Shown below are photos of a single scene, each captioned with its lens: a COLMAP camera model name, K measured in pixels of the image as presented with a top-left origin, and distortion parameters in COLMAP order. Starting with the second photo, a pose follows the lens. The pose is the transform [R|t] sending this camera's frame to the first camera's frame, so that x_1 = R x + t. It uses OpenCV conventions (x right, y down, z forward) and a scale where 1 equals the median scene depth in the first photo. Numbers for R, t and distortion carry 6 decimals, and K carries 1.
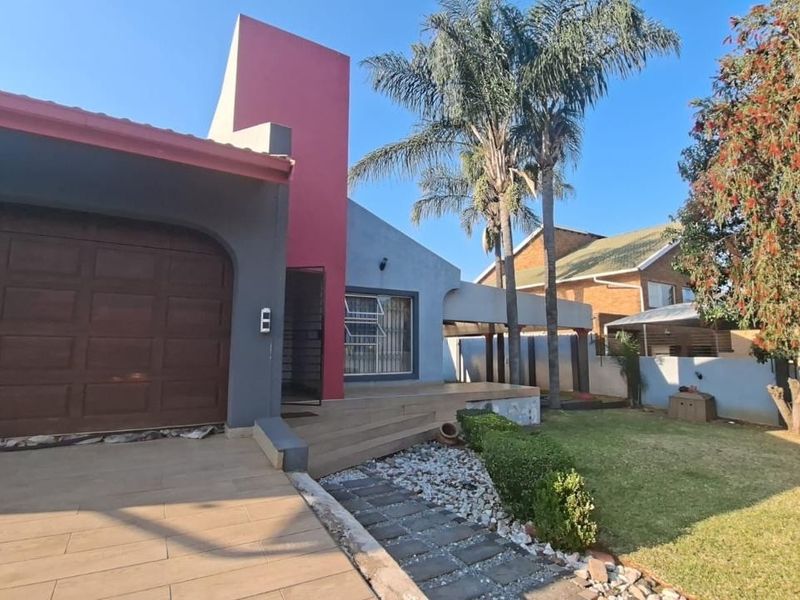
lens RADIAL K [[420.9, 0, 402.8], [0, 420.9, 282.7], [0, 0, 1]] dist [0.005880, -0.010823]
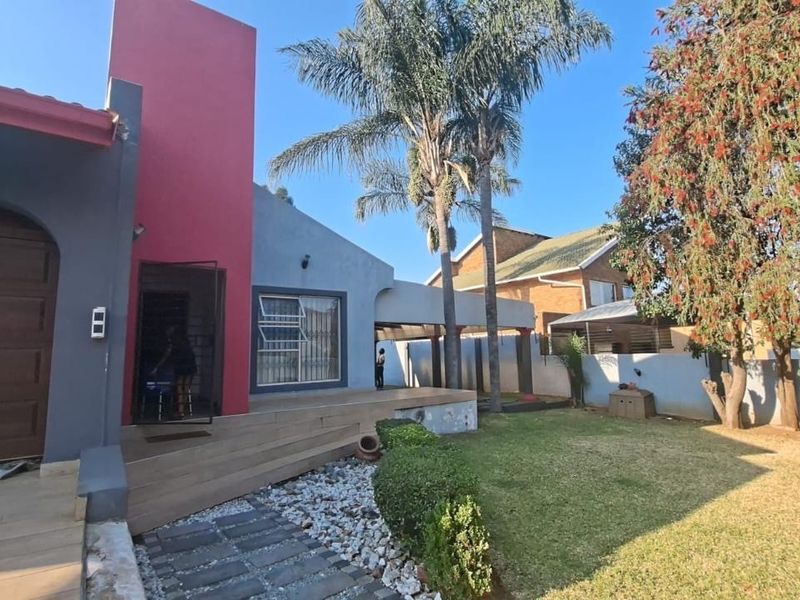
lens RADIAL K [[420.9, 0, 402.8], [0, 420.9, 282.7], [0, 0, 1]] dist [0.005880, -0.010823]
pose [[0.995492, -0.014769, 0.093685, 0.075036], [0.015911, 0.999808, -0.011454, 0.014602], [-0.093497, 0.012893, 0.995536, 0.072897]]
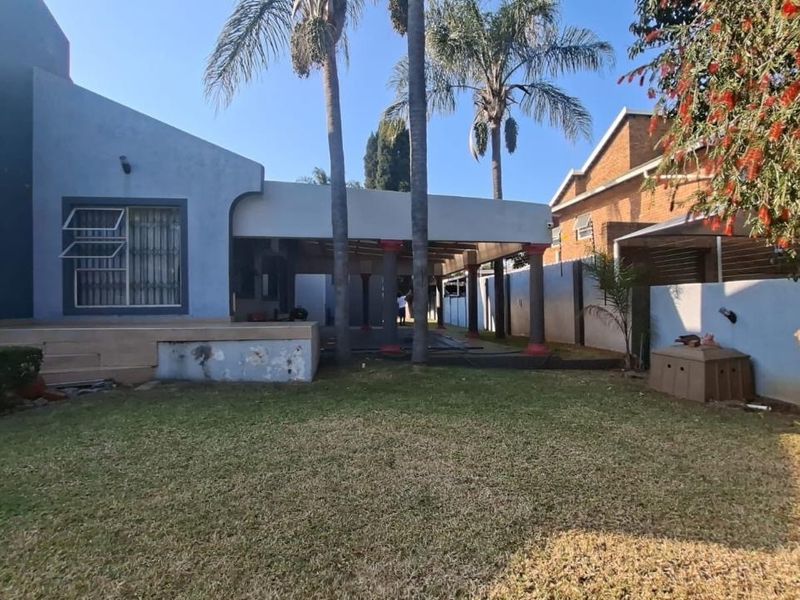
lens RADIAL K [[420.9, 0, 402.8], [0, 420.9, 282.7], [0, 0, 1]] dist [0.005880, -0.010823]
pose [[0.908904, -0.032997, -0.415698, 0.703679], [0.074041, 0.993795, 0.083002, 0.138238], [0.410380, -0.106219, 0.905707, 0.478202]]
